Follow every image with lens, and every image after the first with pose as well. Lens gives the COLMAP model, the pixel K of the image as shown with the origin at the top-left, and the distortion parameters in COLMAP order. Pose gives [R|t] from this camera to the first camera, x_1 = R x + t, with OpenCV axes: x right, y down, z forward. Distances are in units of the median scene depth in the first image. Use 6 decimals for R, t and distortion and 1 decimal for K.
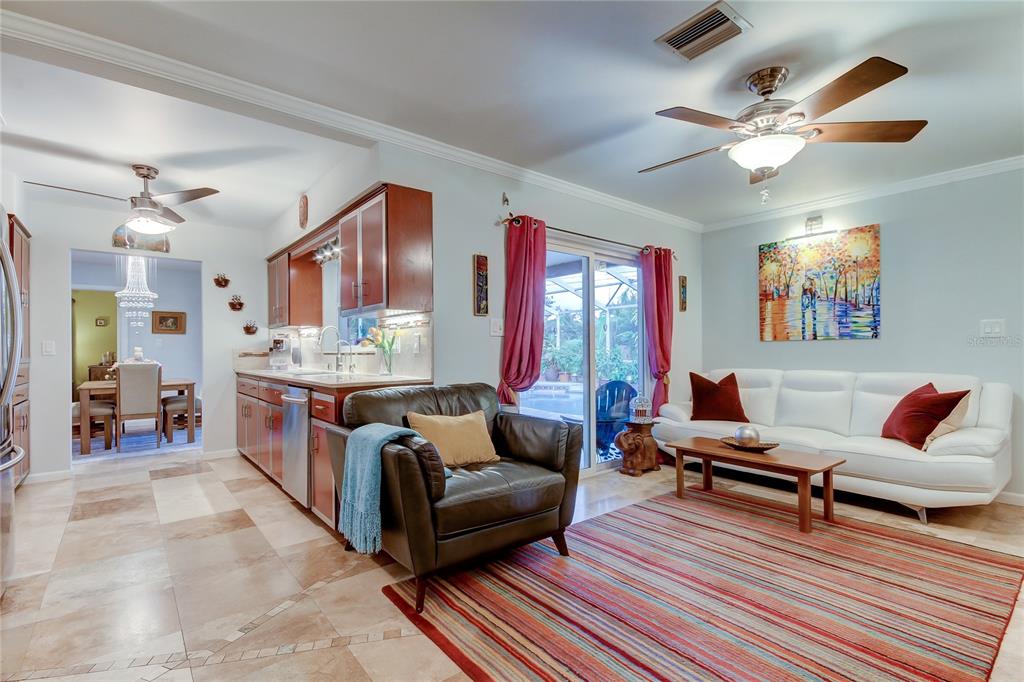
lens RADIAL K [[474.5, 0, 510.3], [0, 474.5, 347.7], [0, 0, 1]] dist [0.013894, -0.000109]
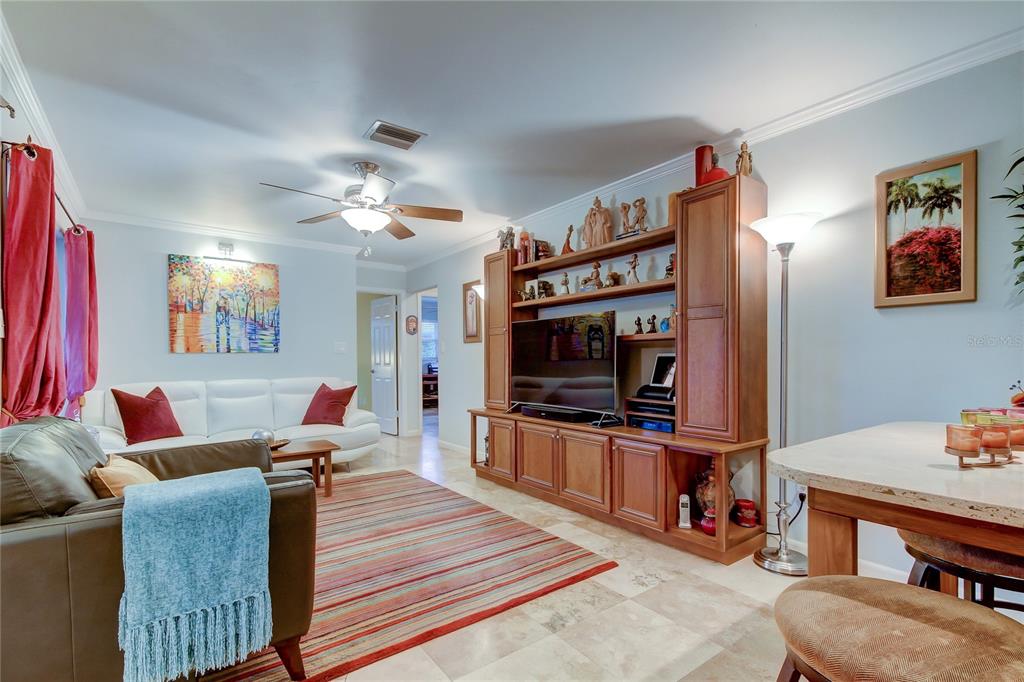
lens RADIAL K [[485.5, 0, 512.1], [0, 485.5, 366.2], [0, 0, 1]] dist [0.001126, 0.000192]
pose [[0.025093, -0.011629, 0.999617, -0.501701], [-0.001776, 0.999930, 0.011677, 0.000657], [-0.999684, -0.002068, 0.025071, 0.304858]]
